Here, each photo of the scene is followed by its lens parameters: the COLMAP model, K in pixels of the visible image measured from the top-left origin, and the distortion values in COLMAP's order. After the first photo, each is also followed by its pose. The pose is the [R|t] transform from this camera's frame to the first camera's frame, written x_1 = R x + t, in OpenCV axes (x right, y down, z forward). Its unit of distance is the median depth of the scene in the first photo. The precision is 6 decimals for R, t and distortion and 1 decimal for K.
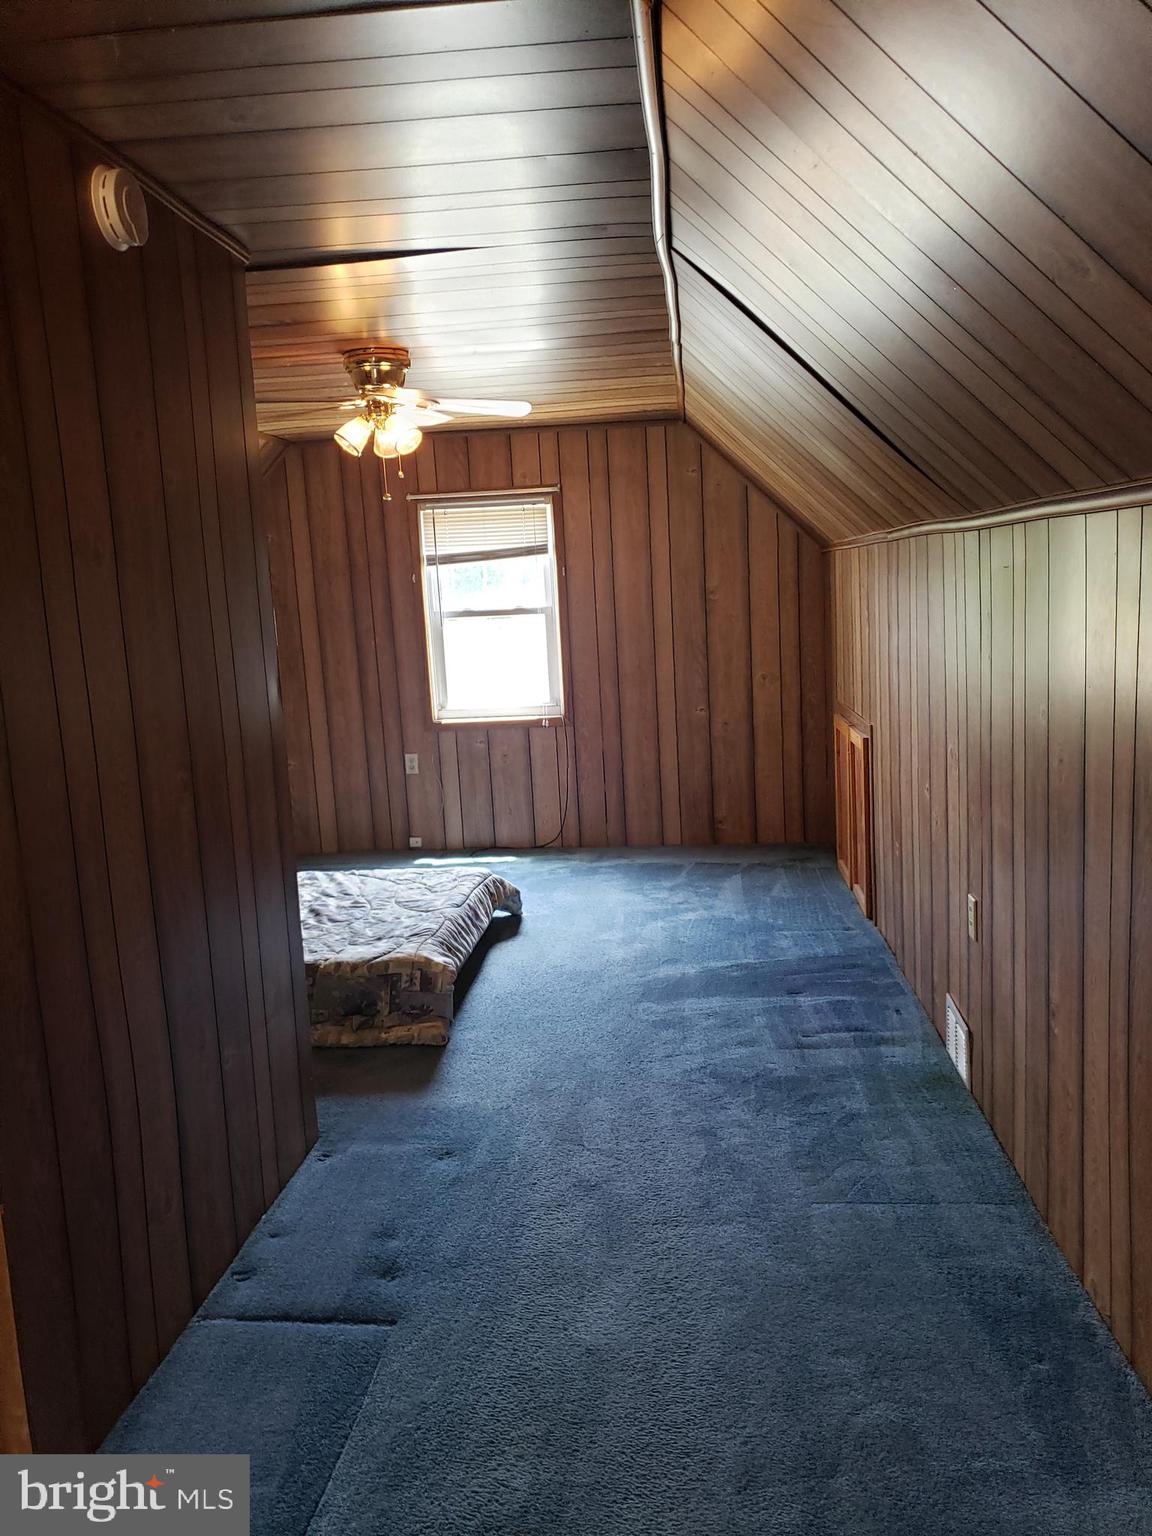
lens RADIAL K [[1186.8, 0, 565.9], [0, 1186.8, 777.5], [0, 0, 1]] dist [0.109434, -0.306400]
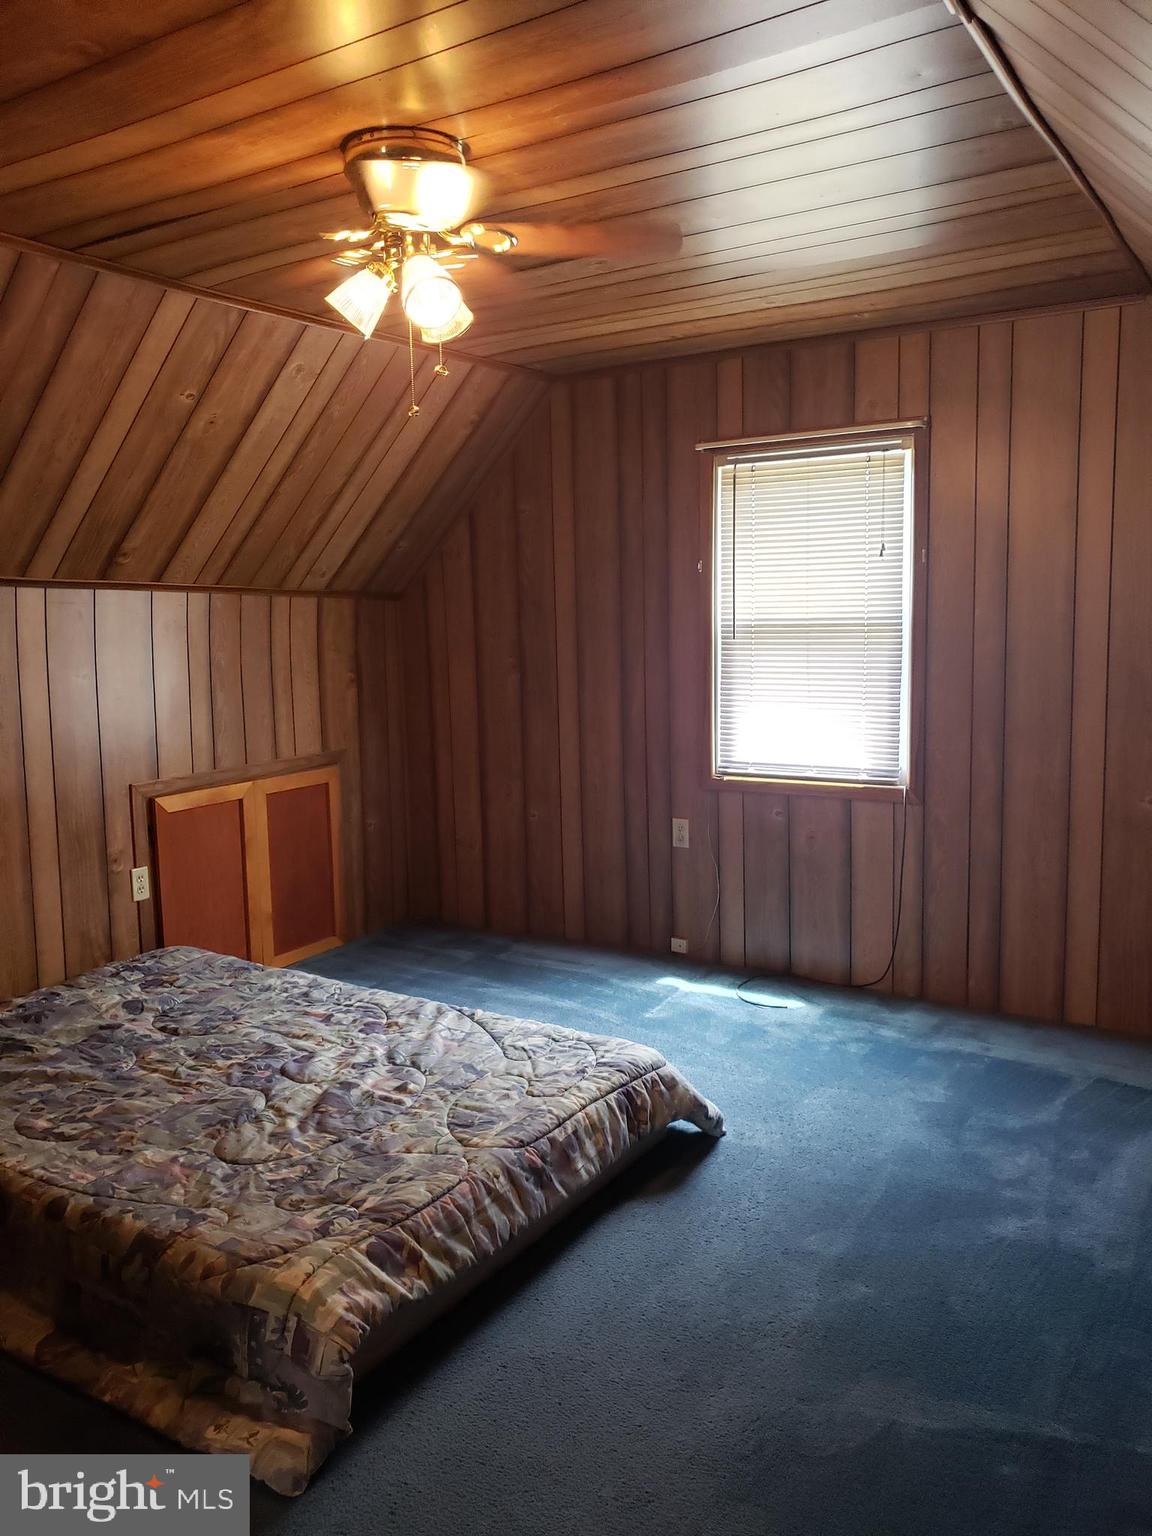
lens RADIAL K [[1170.1, 0, 577.0], [0, 1170.1, 765.8], [0, 0, 1]] dist [0.098640, -0.183186]
pose [[0.893730, 0.090200, -0.439443, 0.117065], [-0.092825, 0.995561, 0.015563, -0.057782], [0.438896, 0.026882, 0.898136, 0.372189]]
